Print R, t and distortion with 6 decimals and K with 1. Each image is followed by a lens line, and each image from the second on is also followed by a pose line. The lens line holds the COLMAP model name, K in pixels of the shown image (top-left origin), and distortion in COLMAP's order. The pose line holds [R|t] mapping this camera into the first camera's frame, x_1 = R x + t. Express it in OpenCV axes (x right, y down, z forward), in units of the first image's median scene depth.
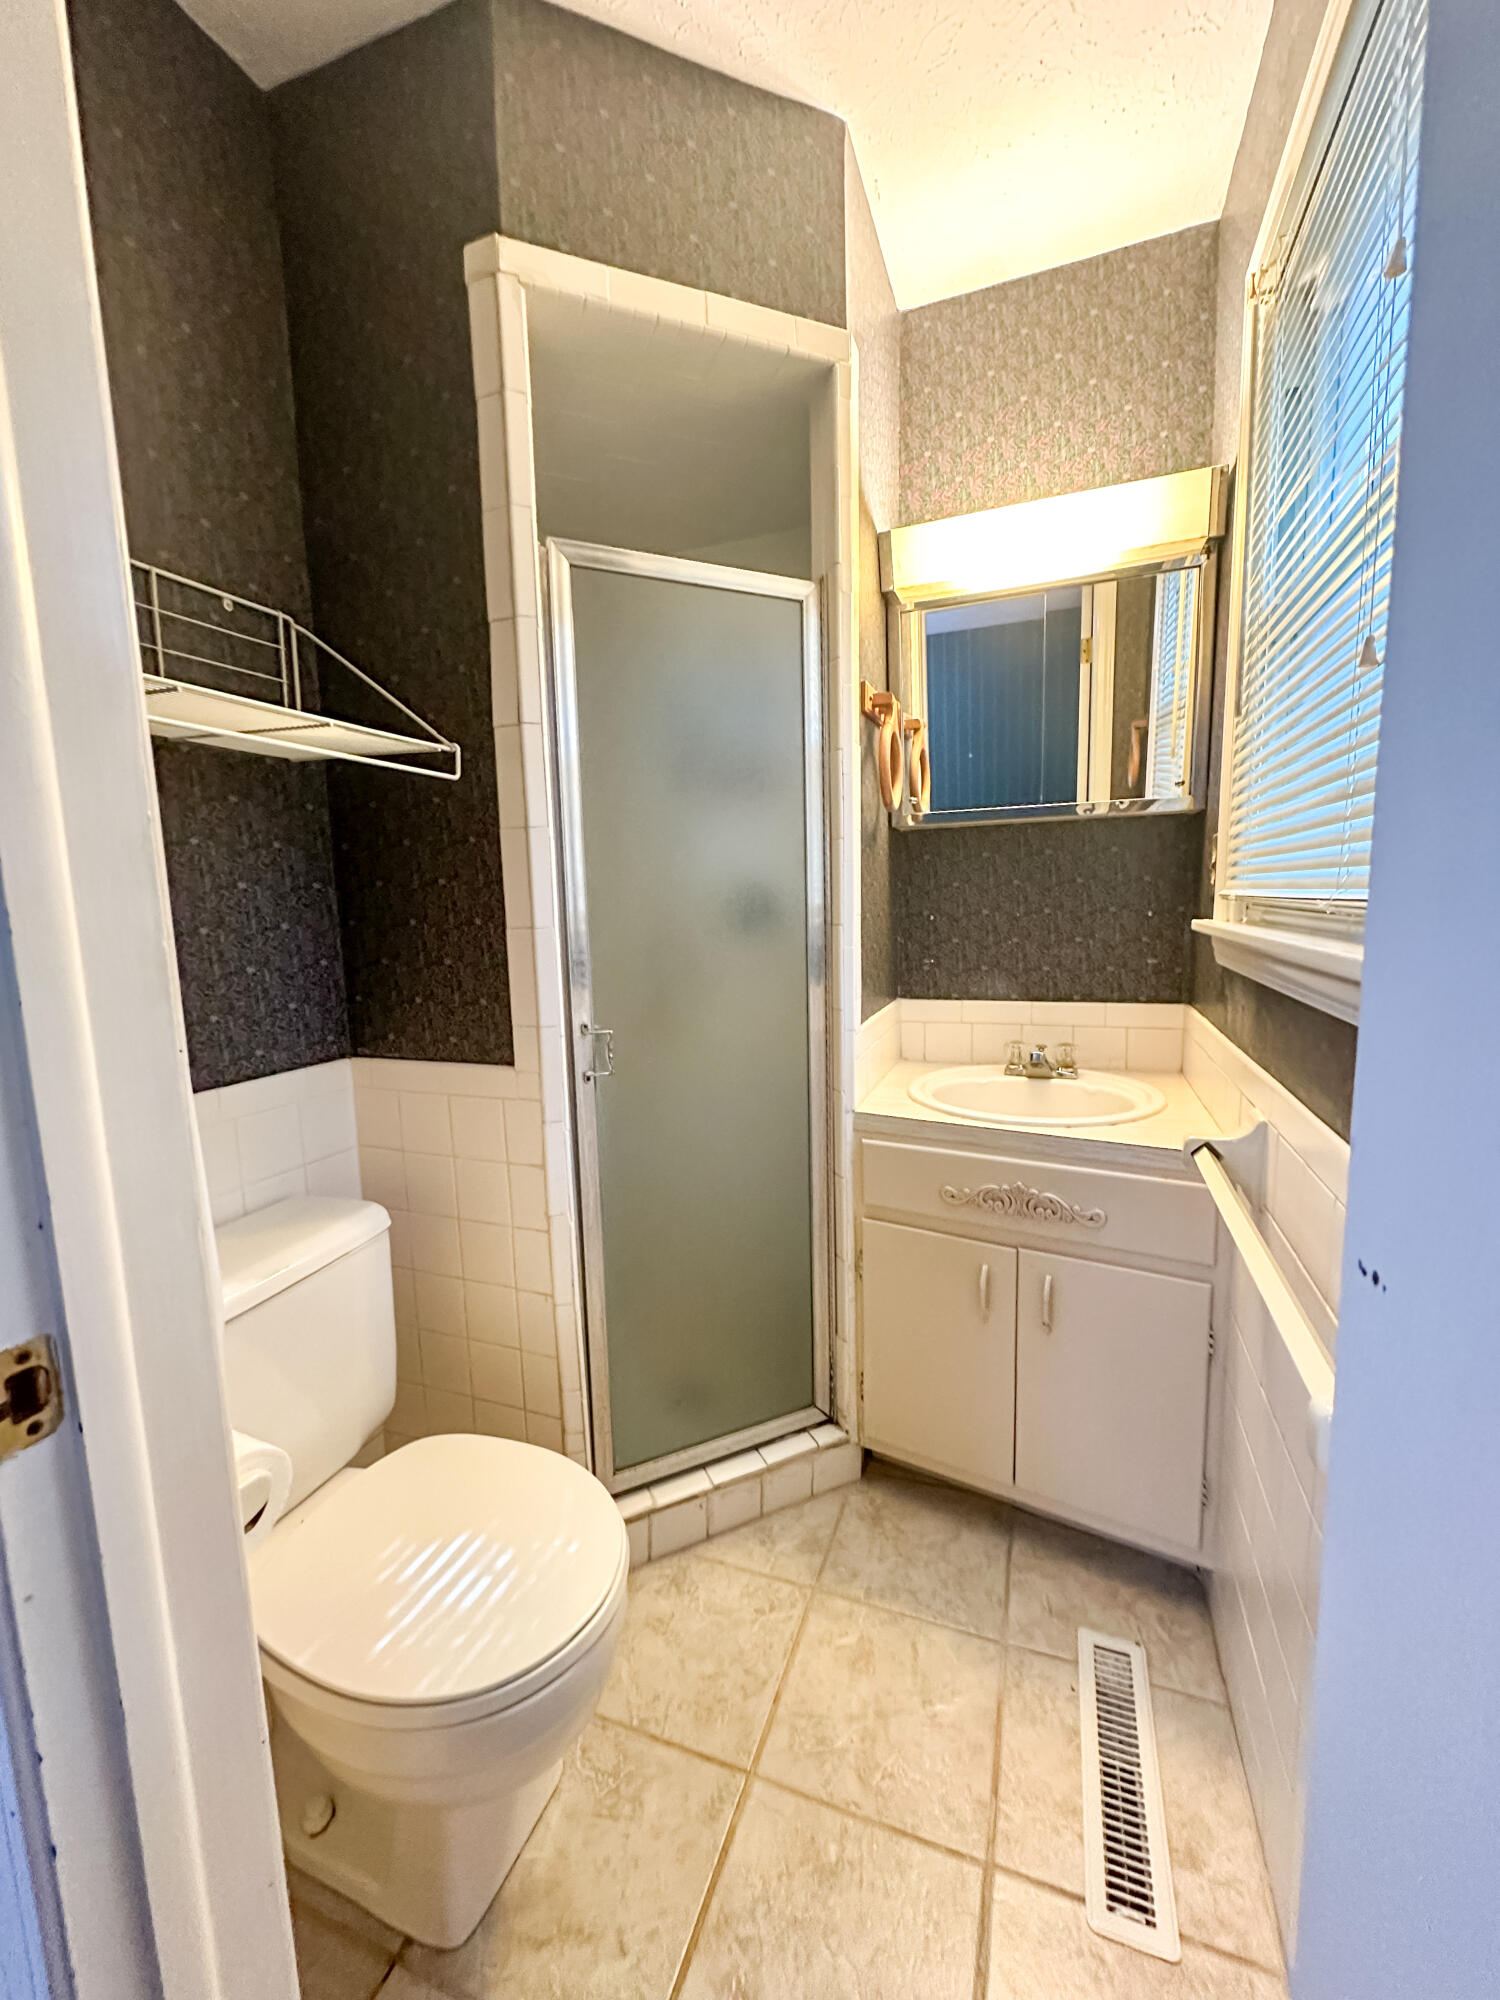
lens RADIAL K [[792.3, 0, 757.6], [0, 792.3, 997.2], [0, 0, 1]] dist [-0.007229, 0.001378]
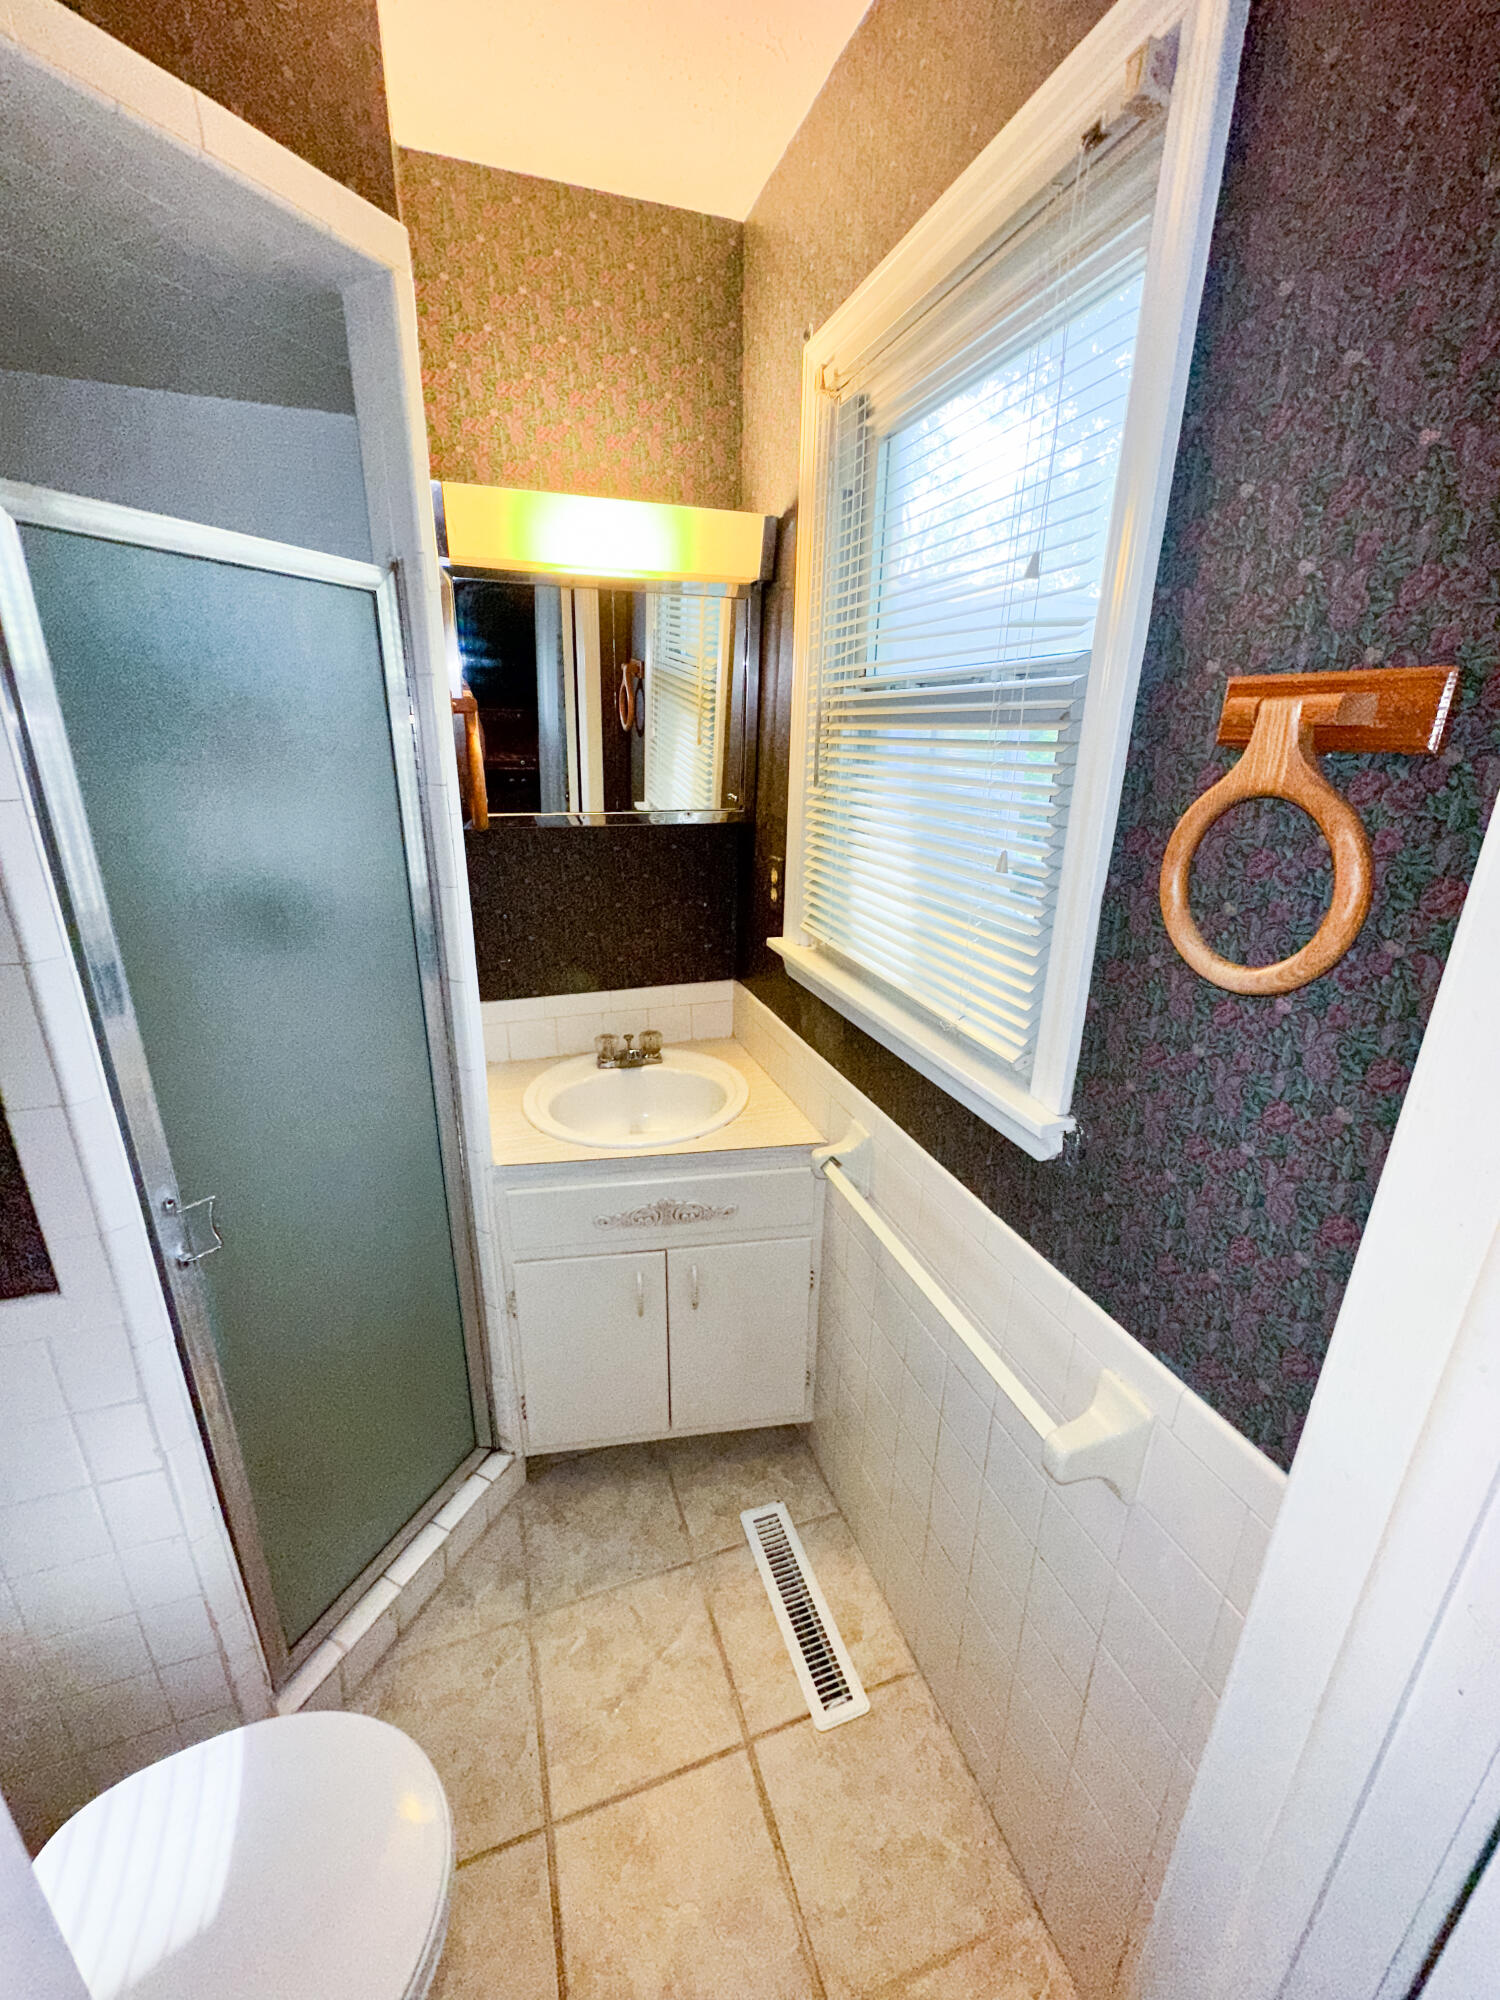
lens RADIAL K [[792.3, 0, 751.0], [0, 792.3, 996.9], [0, 0, 1]] dist [-0.007229, 0.001378]
pose [[0.766896, -0.167041, 0.619651, -0.207816], [0.045166, 0.977187, 0.207523, -0.253450], [-0.640180, -0.131161, 0.756945, 0.116417]]
